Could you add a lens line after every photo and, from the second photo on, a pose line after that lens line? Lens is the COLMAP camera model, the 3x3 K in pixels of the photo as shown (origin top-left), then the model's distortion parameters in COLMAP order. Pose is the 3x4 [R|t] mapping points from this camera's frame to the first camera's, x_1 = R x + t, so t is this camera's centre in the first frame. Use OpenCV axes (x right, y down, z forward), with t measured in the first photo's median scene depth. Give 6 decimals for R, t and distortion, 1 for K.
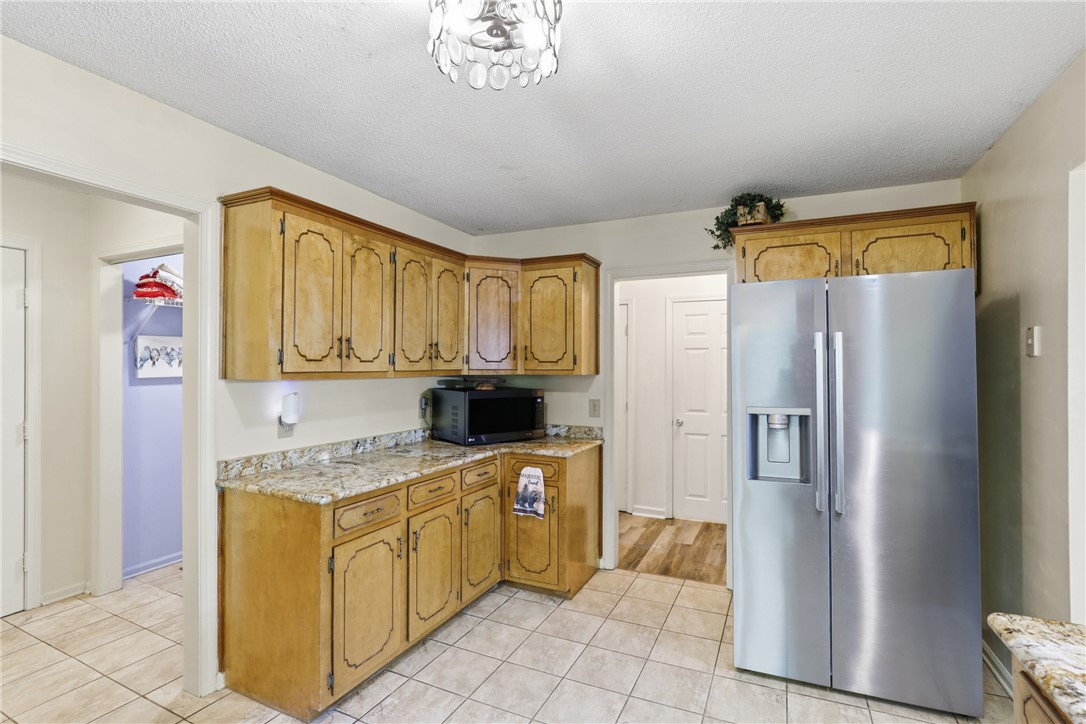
lens RADIAL K [[499.3, 0, 537.4], [0, 499.3, 365.7], [0, 0, 1]] dist [-0.020577, 0.000855]
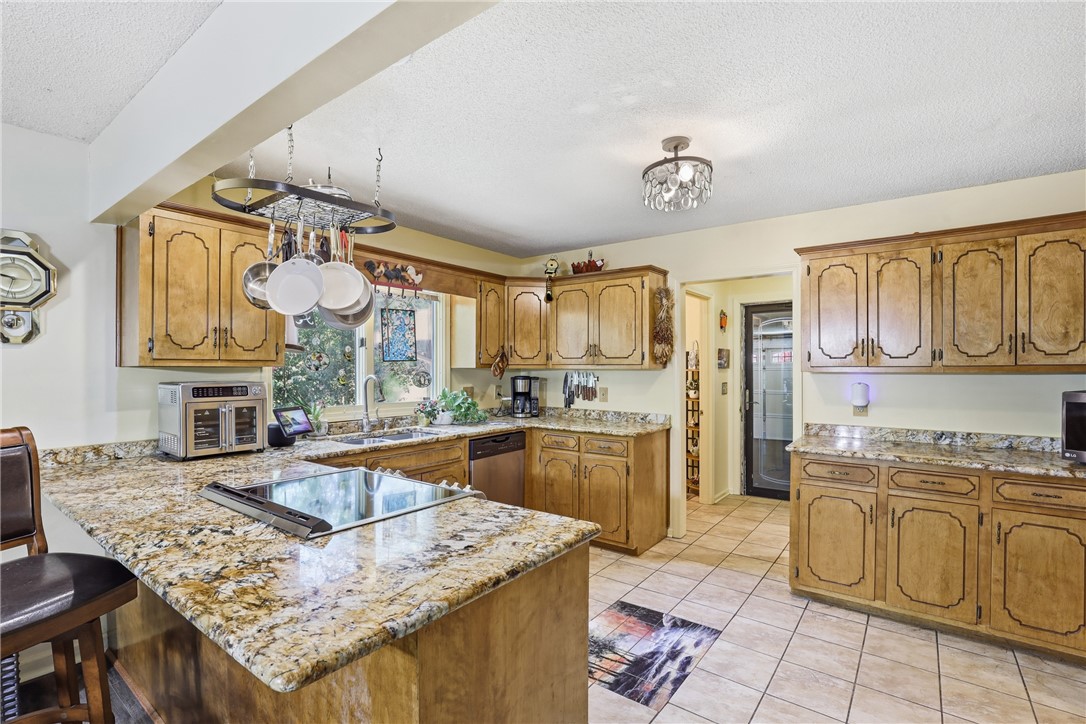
lens RADIAL K [[499.3, 0, 550.2], [0, 499.3, 368.0], [0, 0, 1]] dist [-0.020577, 0.000855]
pose [[-0.200136, -0.002646, -0.979765, 0.886911], [0.002701, 0.999991, -0.003253, 0.015706], [0.979764, -0.003297, -0.200127, 0.417902]]
